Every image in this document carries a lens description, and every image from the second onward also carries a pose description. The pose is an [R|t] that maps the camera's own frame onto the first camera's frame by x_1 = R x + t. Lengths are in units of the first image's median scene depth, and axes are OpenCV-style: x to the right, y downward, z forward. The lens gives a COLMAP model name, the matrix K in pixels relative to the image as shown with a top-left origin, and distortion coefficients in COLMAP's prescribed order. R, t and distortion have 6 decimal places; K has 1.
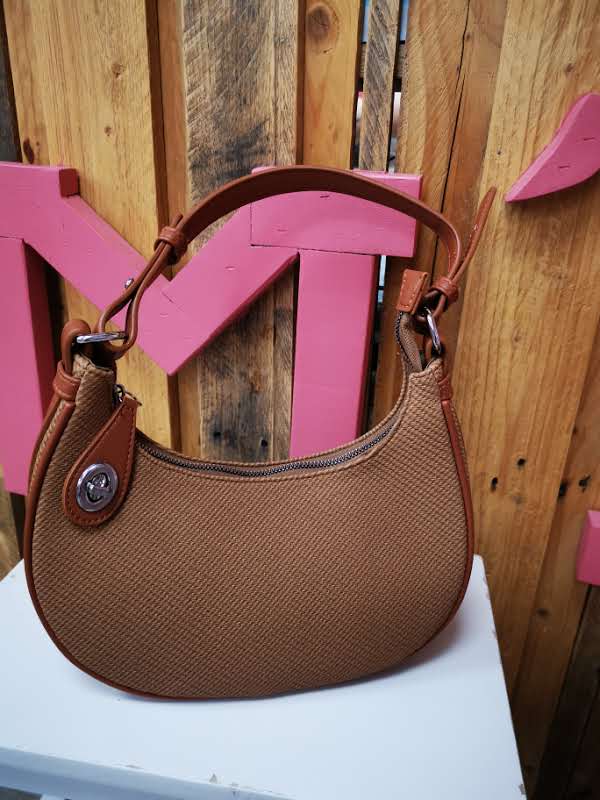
lens RADIAL K [[633.3, 0, 300.0], [0, 633.3, 399.4], [0, 0, 1]] dist [0.027796, -0.018376]
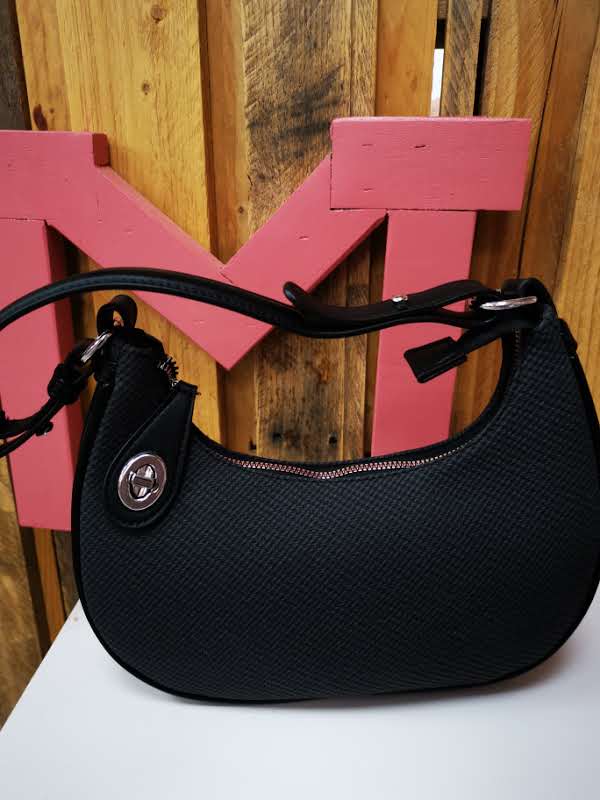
lens RADIAL K [[633.3, 0, 301.3], [0, 633.3, 400.0], [0, 0, 1]] dist [0.027796, -0.018376]
pose [[0.990027, -0.074866, 0.119342, -0.234795], [0.078736, 0.996501, -0.028048, 0.039390], [-0.116824, 0.037164, 0.992457, 0.142312]]
